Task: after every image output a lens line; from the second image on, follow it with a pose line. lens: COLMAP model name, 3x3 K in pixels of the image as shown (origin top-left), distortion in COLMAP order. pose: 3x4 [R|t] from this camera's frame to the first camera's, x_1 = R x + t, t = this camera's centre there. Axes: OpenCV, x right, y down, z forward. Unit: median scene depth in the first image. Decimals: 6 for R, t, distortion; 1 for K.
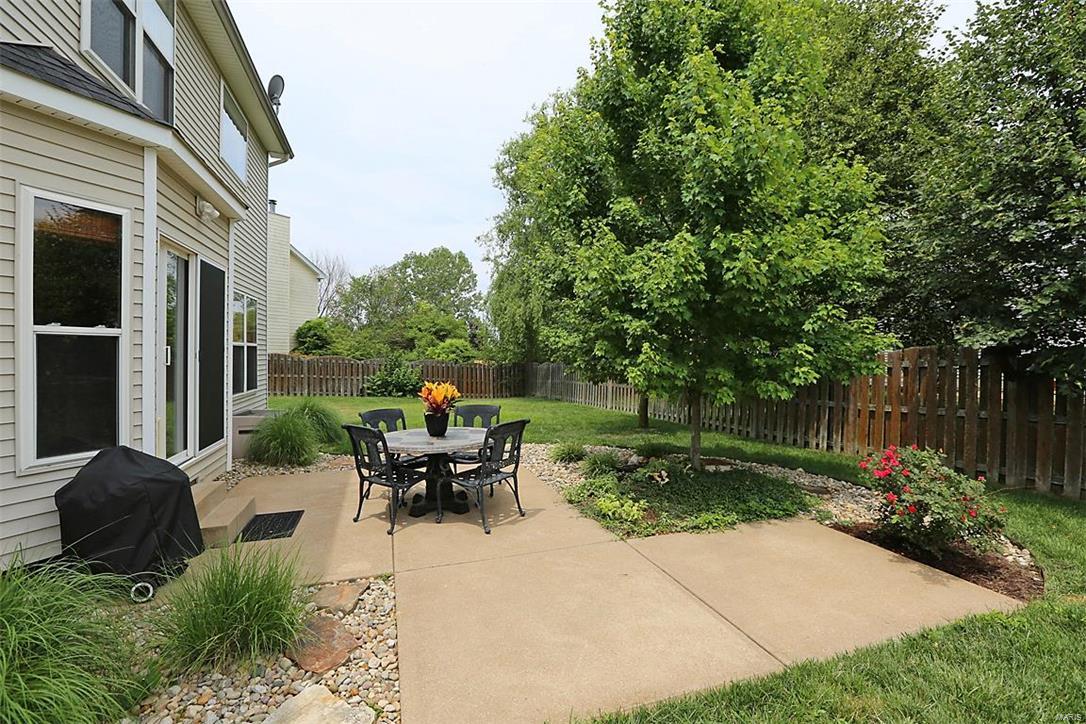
lens RADIAL K [[491.6, 0, 543.0], [0, 491.6, 362.0], [0, 0, 1]] dist [-0.037295, 0.000072]
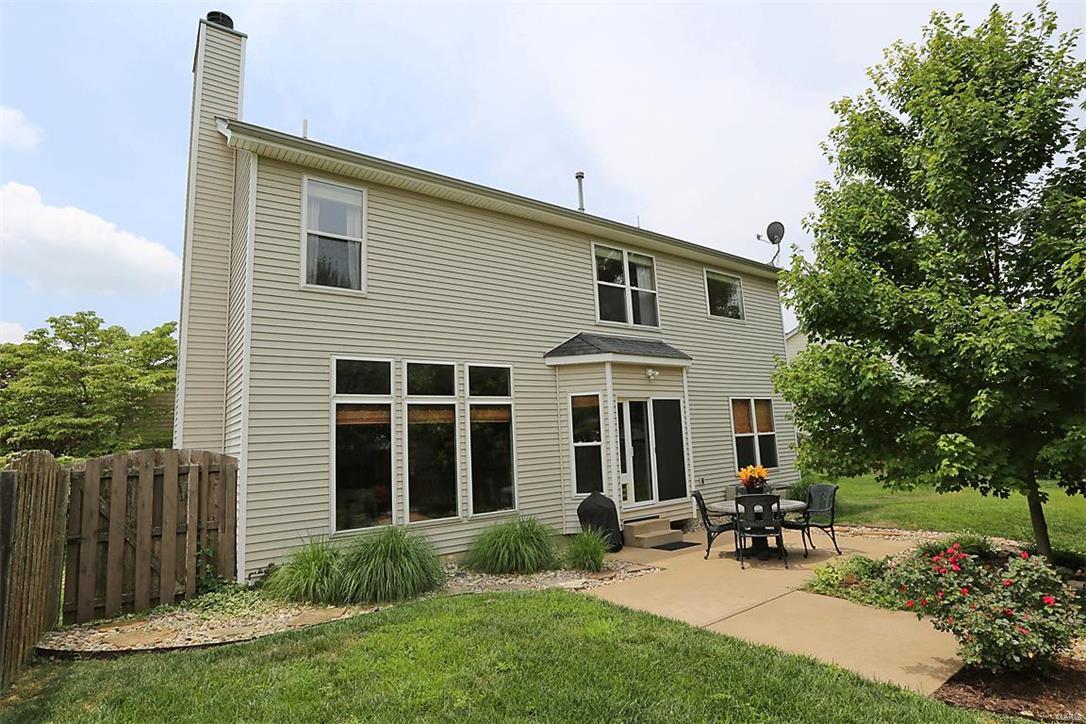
lens RADIAL K [[558.7, 0, 543.0], [0, 558.7, 362.0], [0, 0, 1]] dist [-0.000217, 0.000014]
pose [[0.322528, -0.154317, -0.933896, 1.747557], [0.036252, 0.987911, -0.150722, -0.056405], [0.945865, 0.014756, 0.324224, -0.186903]]
